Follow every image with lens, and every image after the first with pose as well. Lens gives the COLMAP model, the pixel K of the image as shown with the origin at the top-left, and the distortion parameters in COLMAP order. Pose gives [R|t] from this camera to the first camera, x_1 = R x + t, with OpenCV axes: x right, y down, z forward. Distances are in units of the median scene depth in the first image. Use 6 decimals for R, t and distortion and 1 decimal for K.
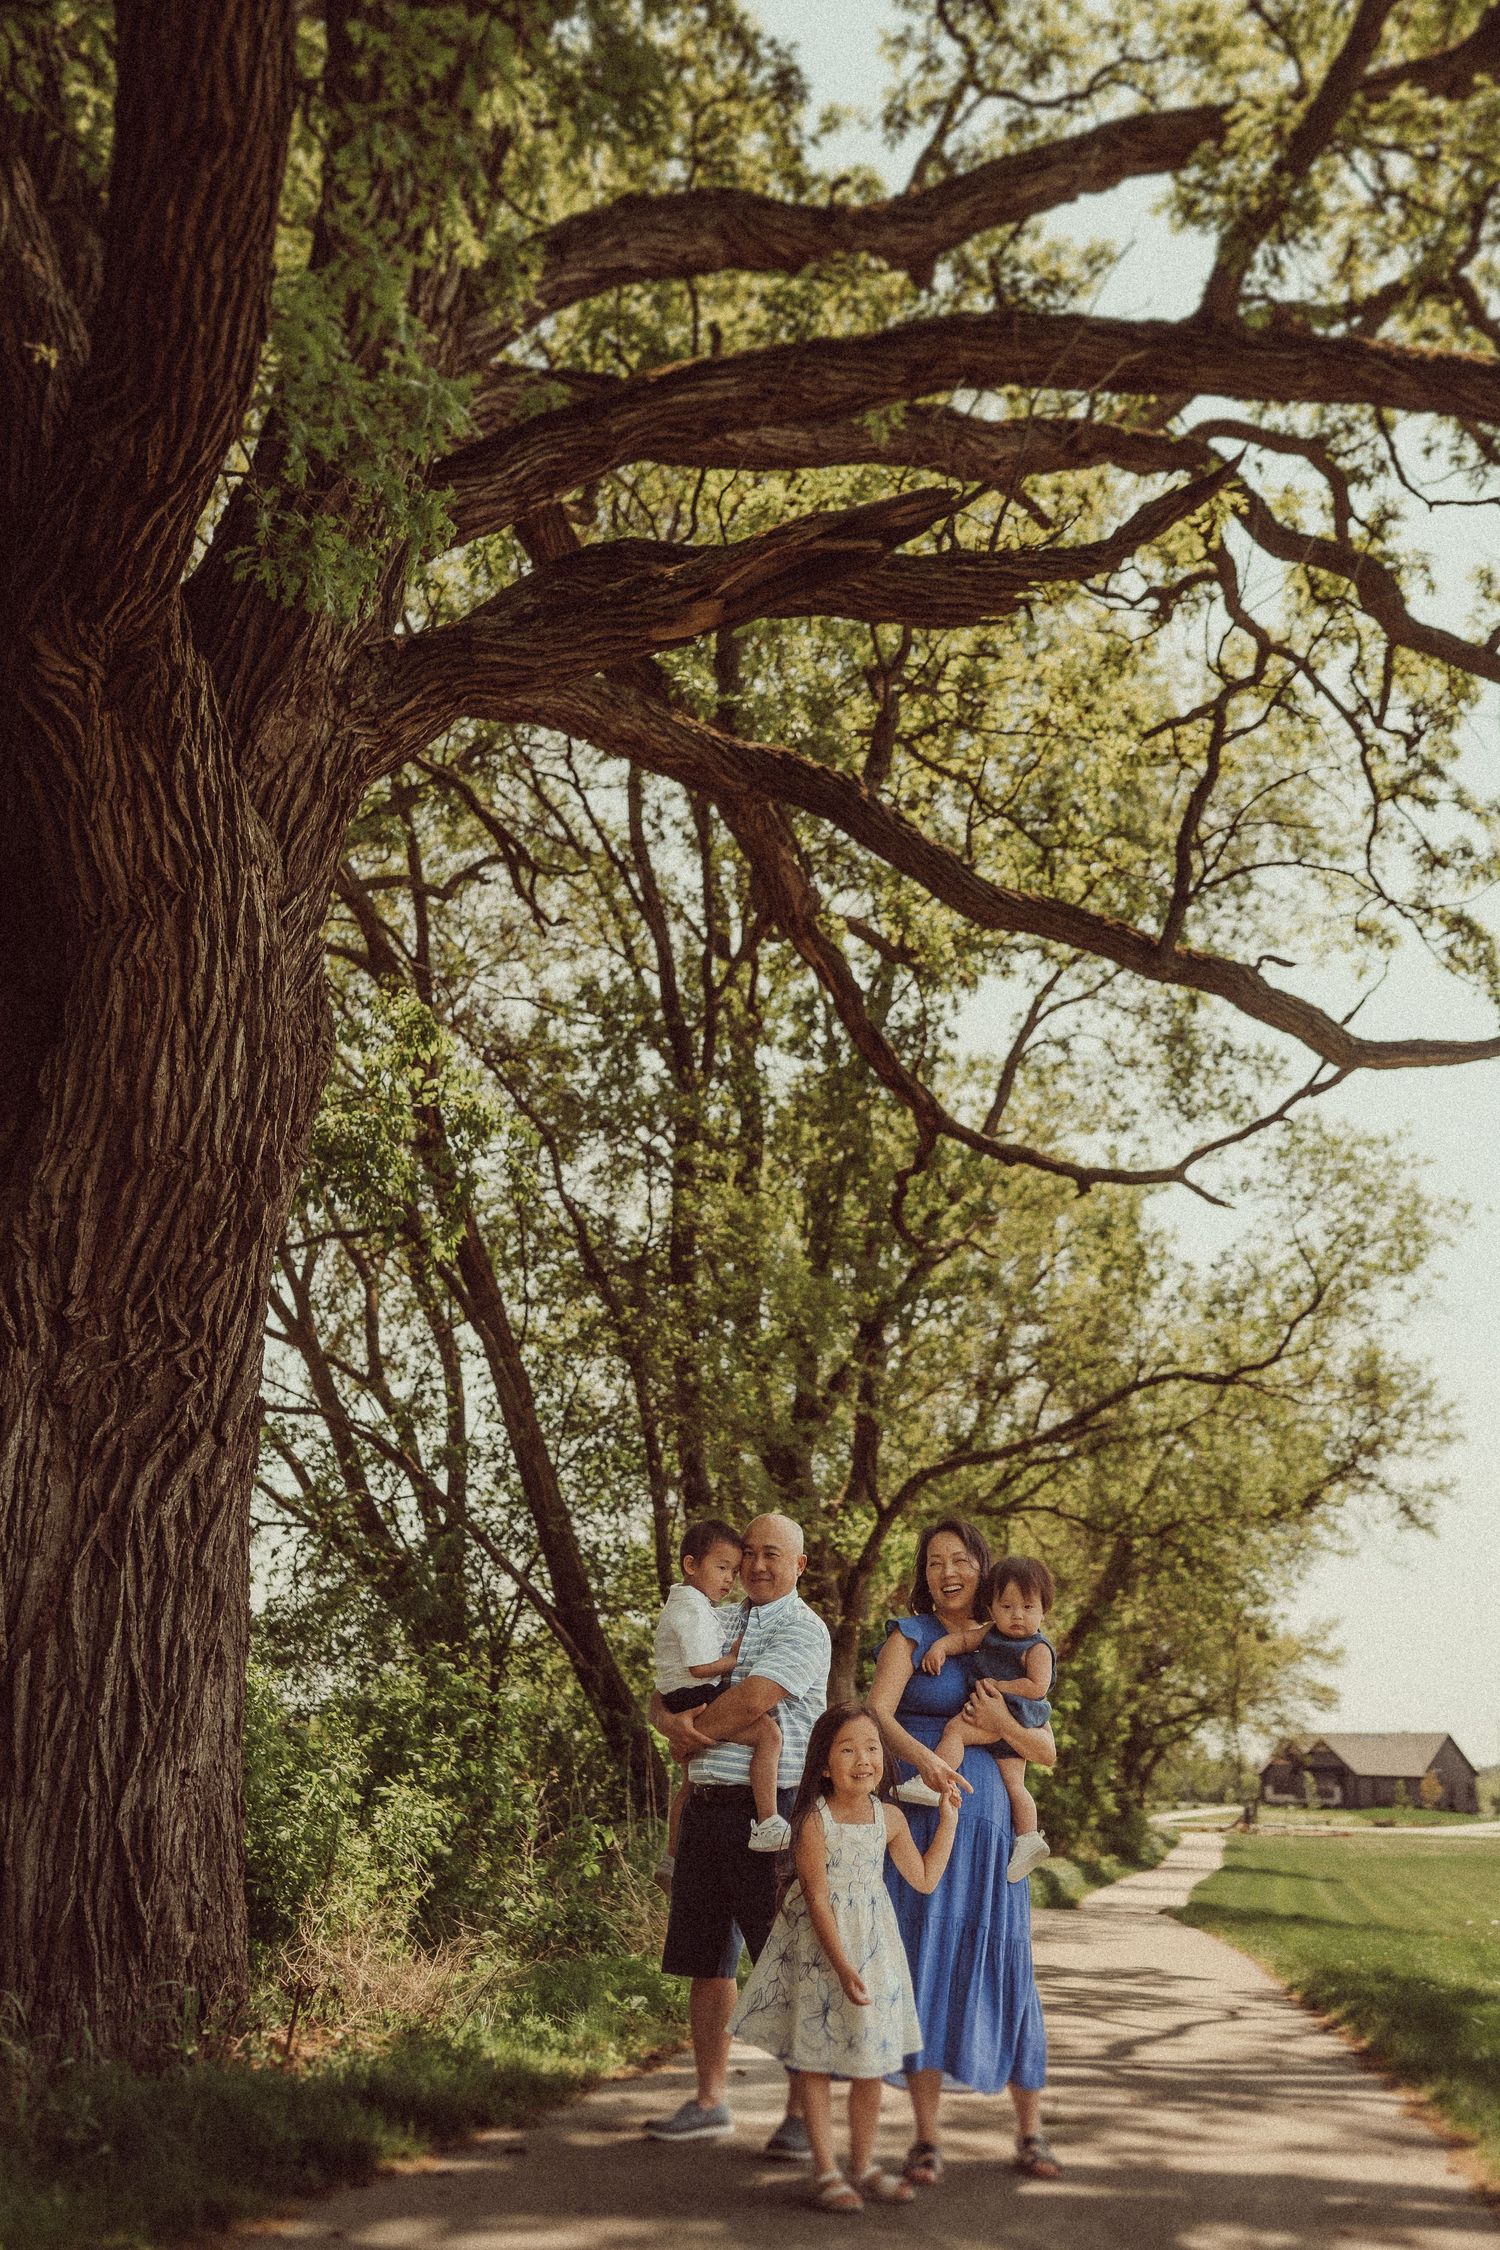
lens RADIAL K [[2179.2, 0, 744.0], [0, 2179.2, 1129.3], [0, 0, 1]] dist [-0.001617, 0.013749]
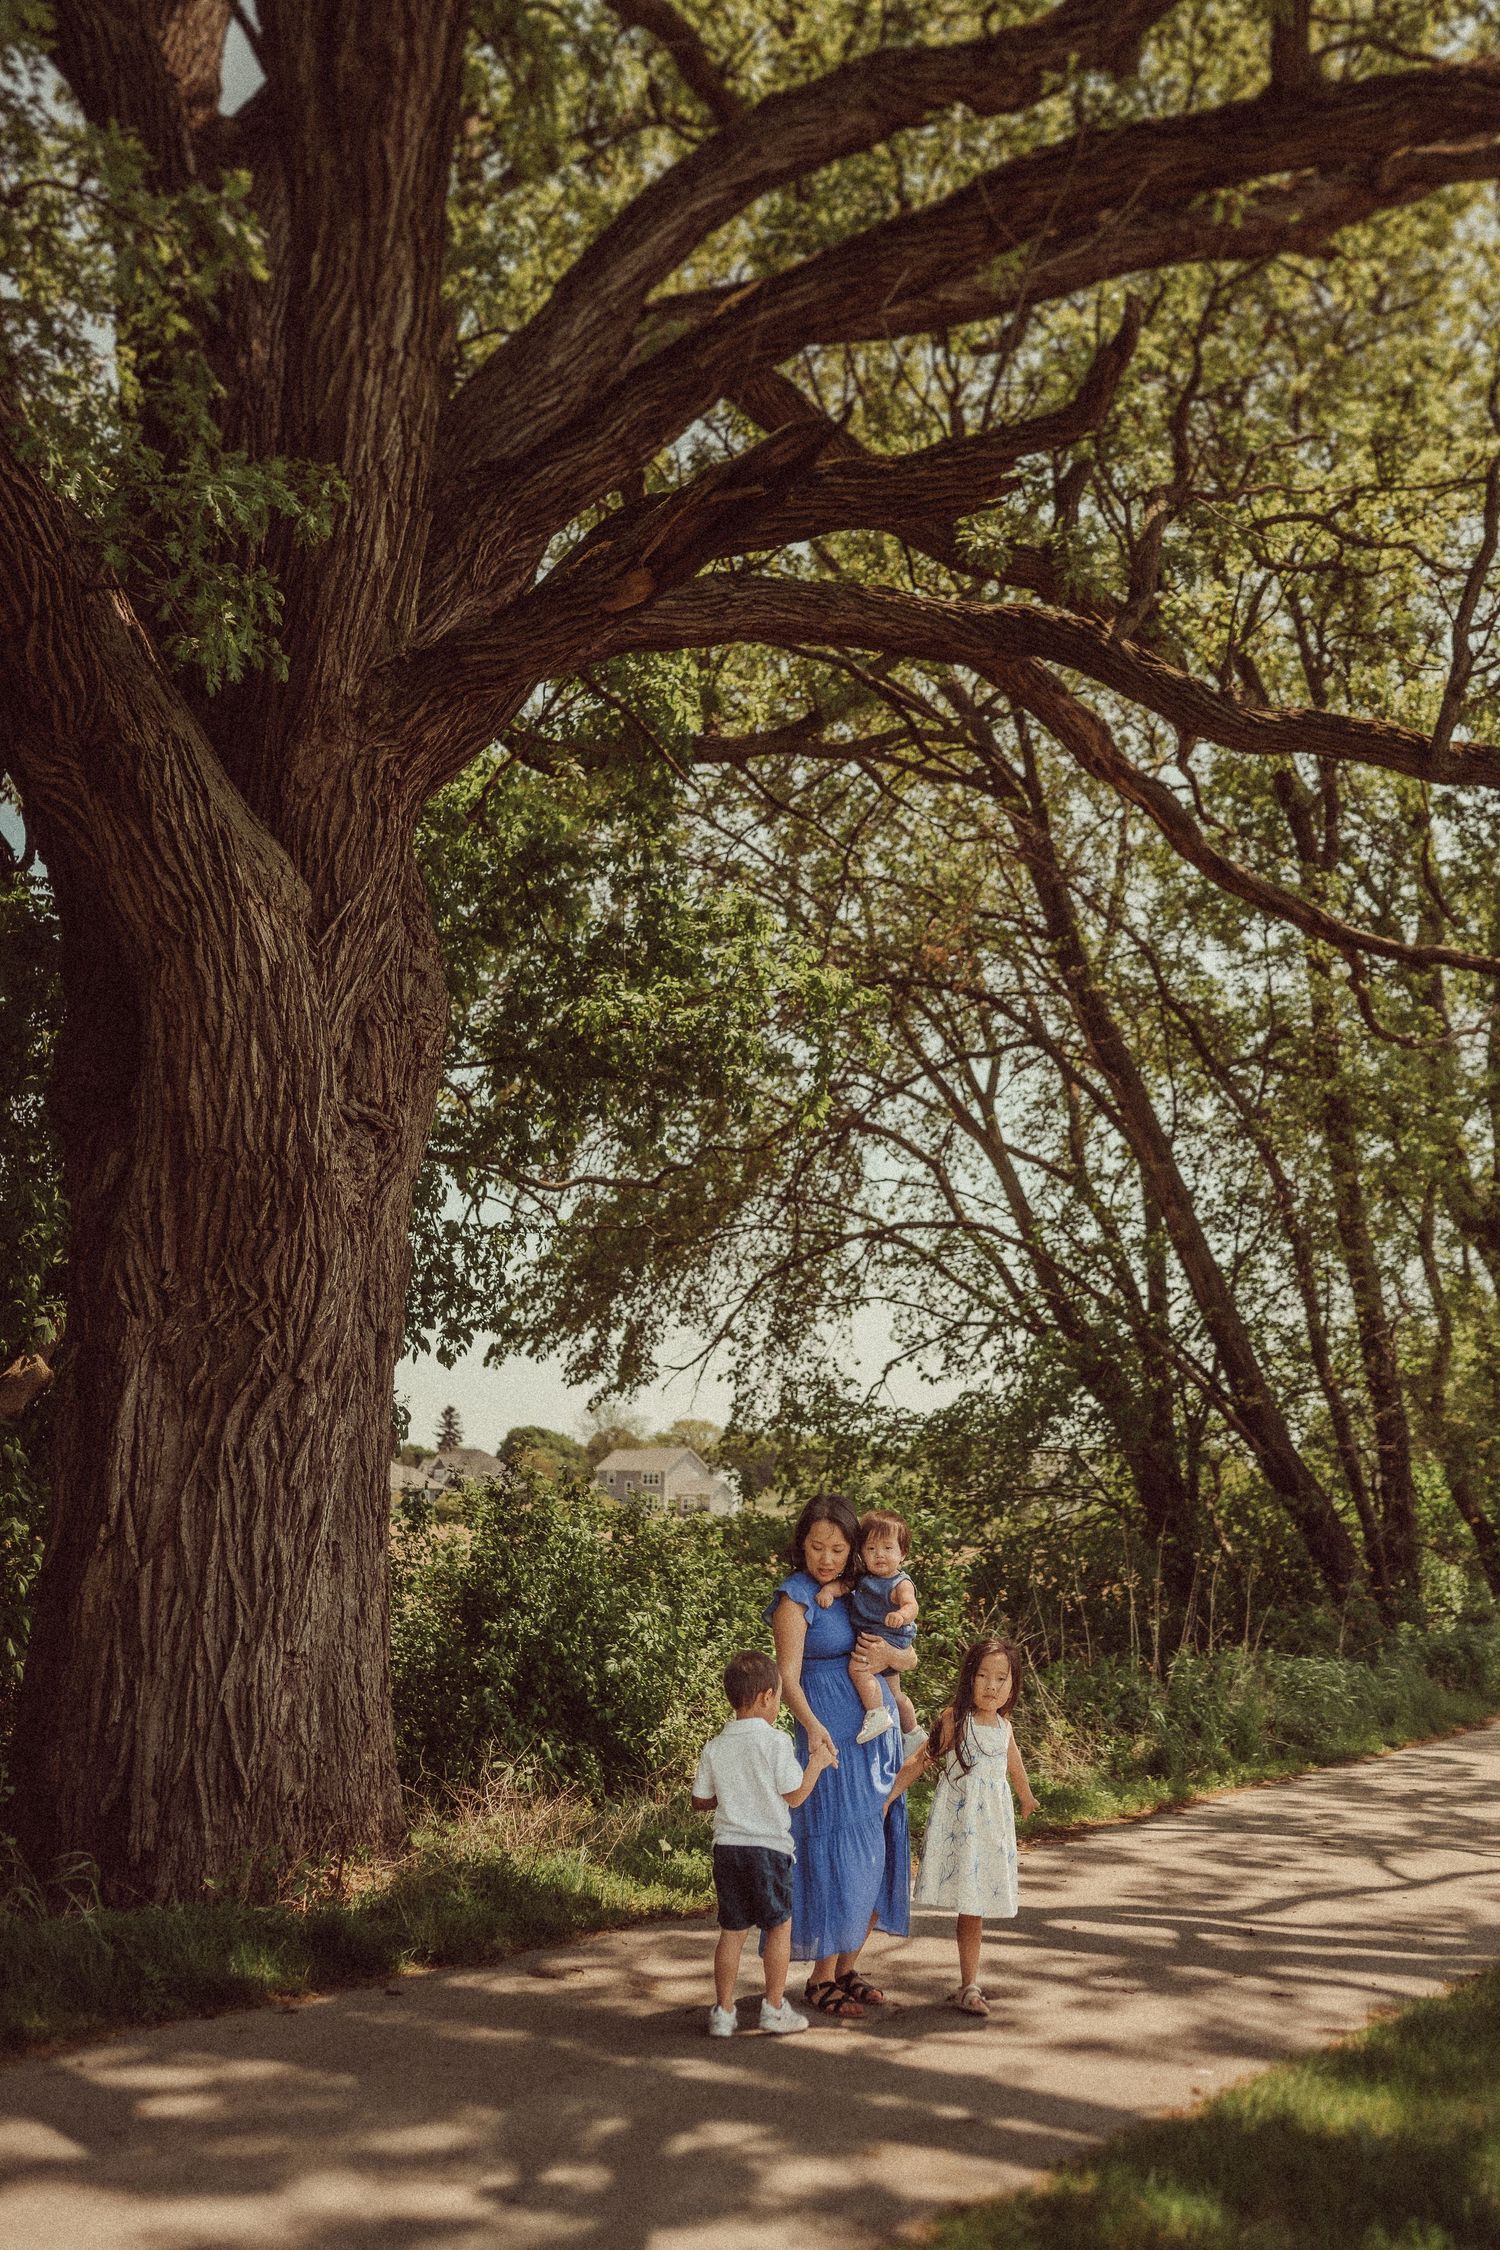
lens RADIAL K [[2136.0, 0, 729.5], [0, 2136.0, 1114.9], [0, 0, 1]] dist [-0.004238, 0.007131]
pose [[0.902791, -0.081200, -0.422344, 0.280932], [0.124976, 0.989170, 0.076969, -0.036242], [0.411520, -0.122270, 0.903162, 0.035472]]
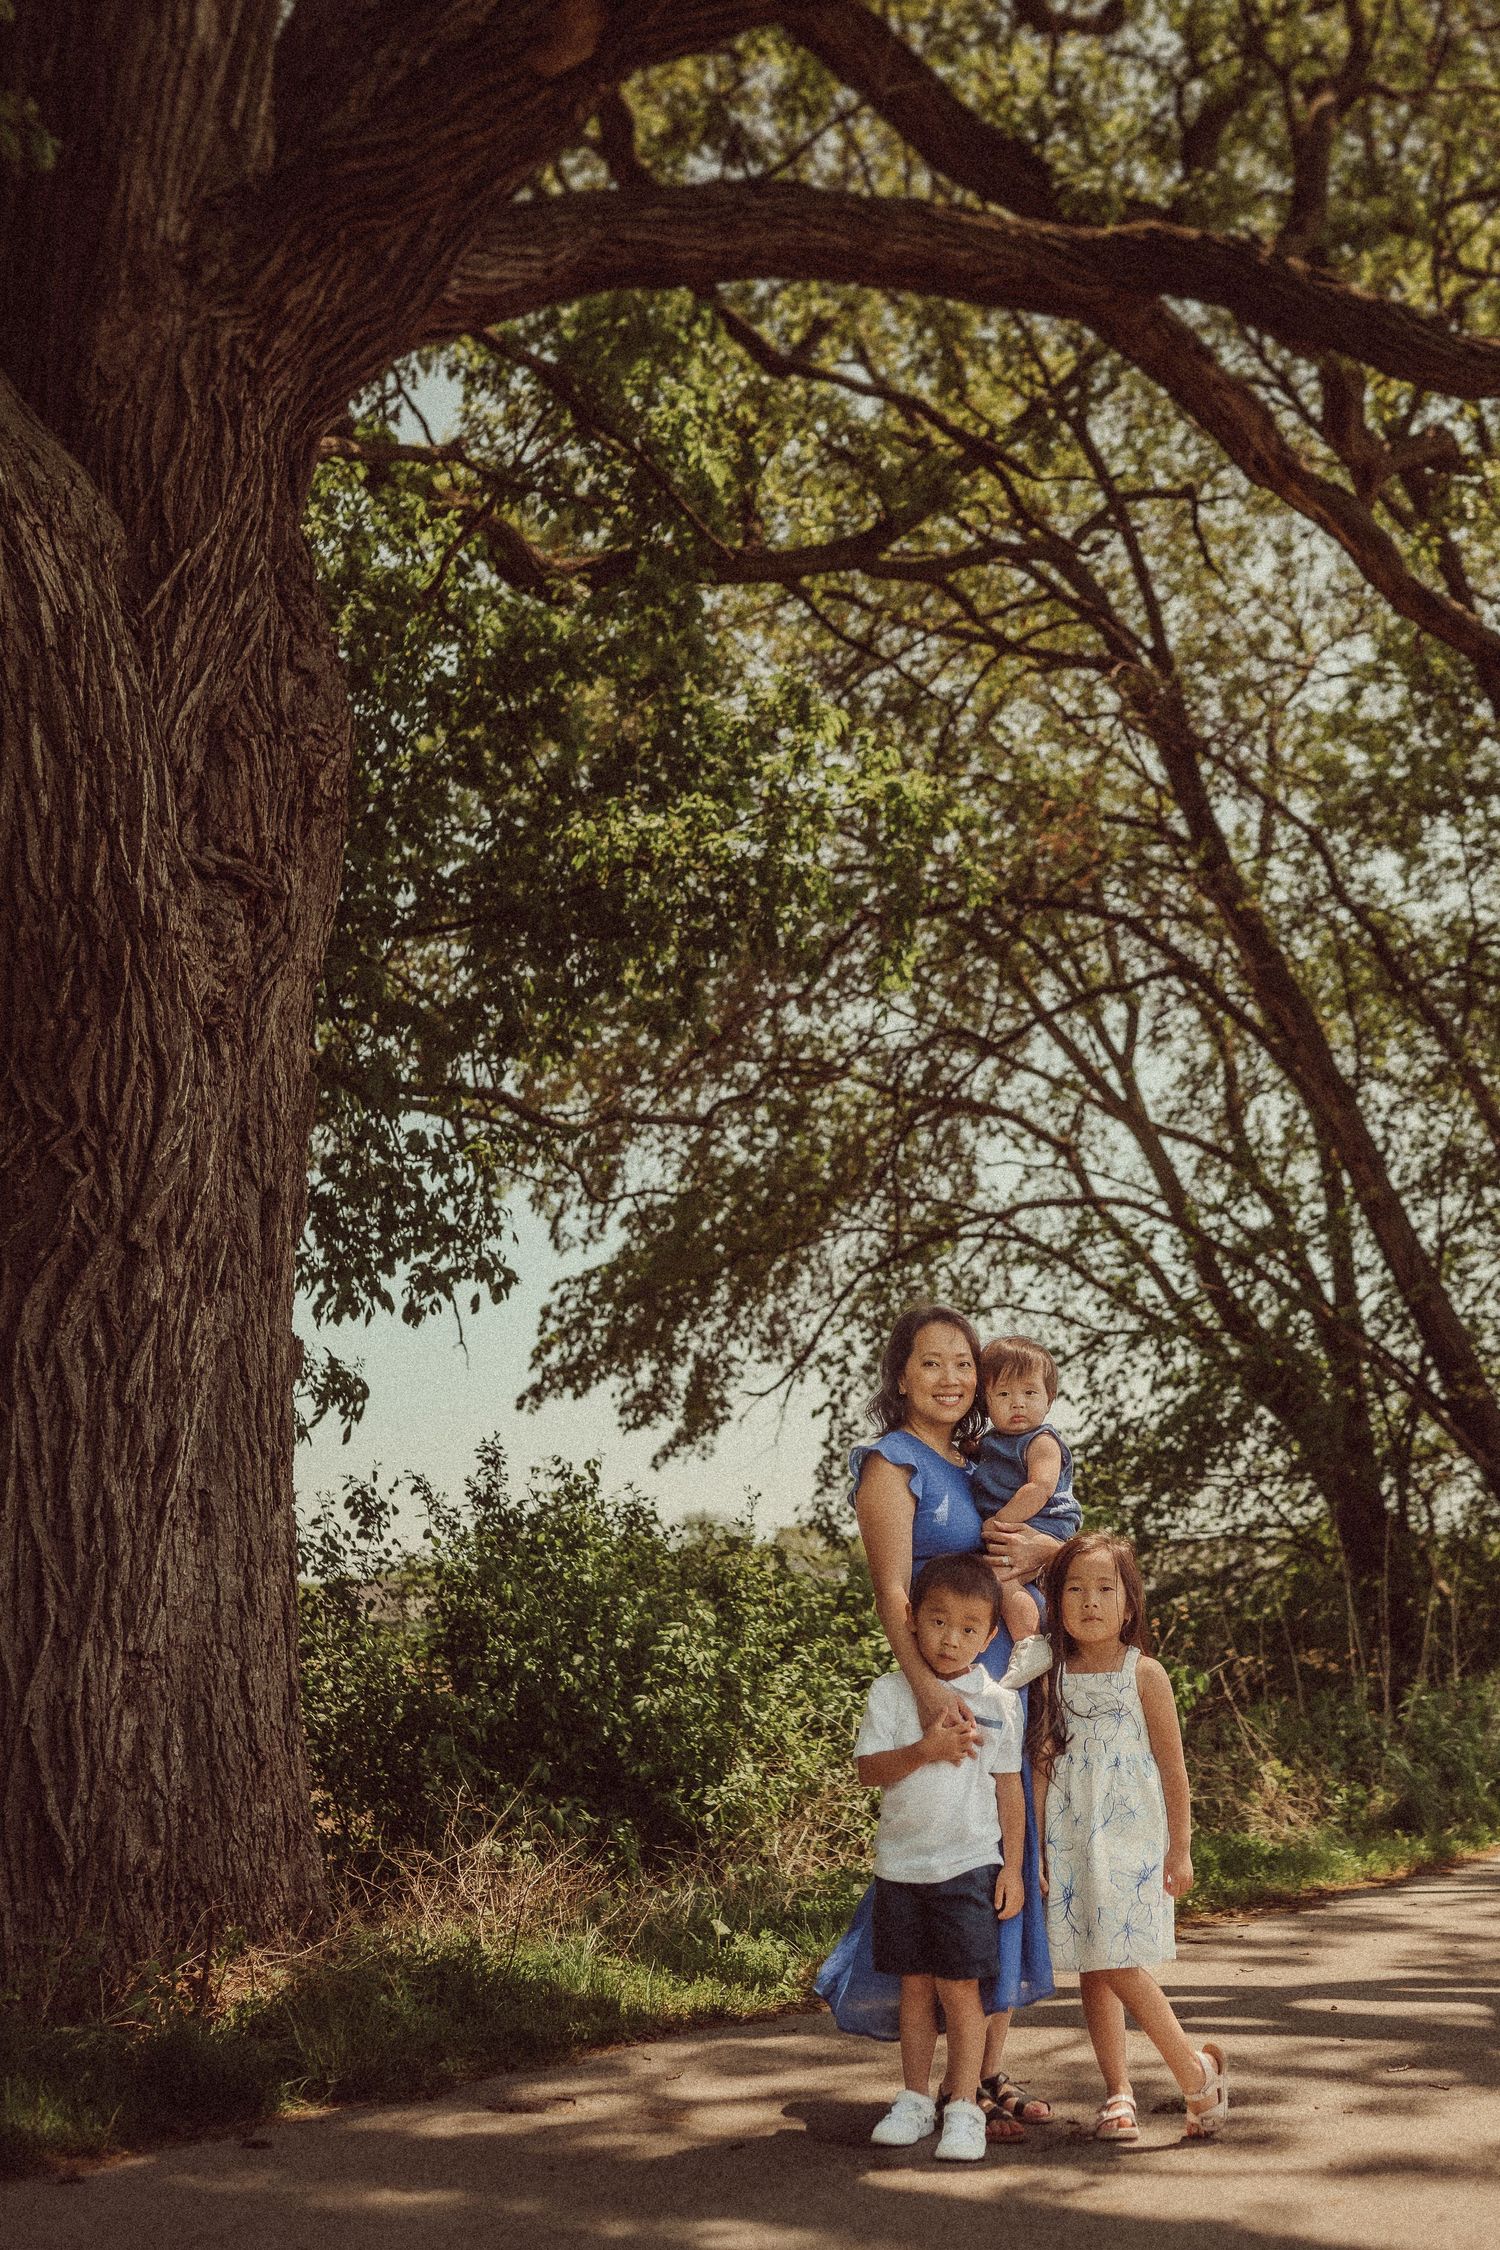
lens RADIAL K [[2446.5, 0, 846.5], [0, 2446.5, 1138.8], [0, 0, 1]] dist [0.003274, -0.007892]
pose [[0.901505, -0.130951, -0.412482, 0.216567], [0.171222, 0.983276, 0.062056, 0.055104], [0.397457, -0.126570, 0.908850, 0.175040]]
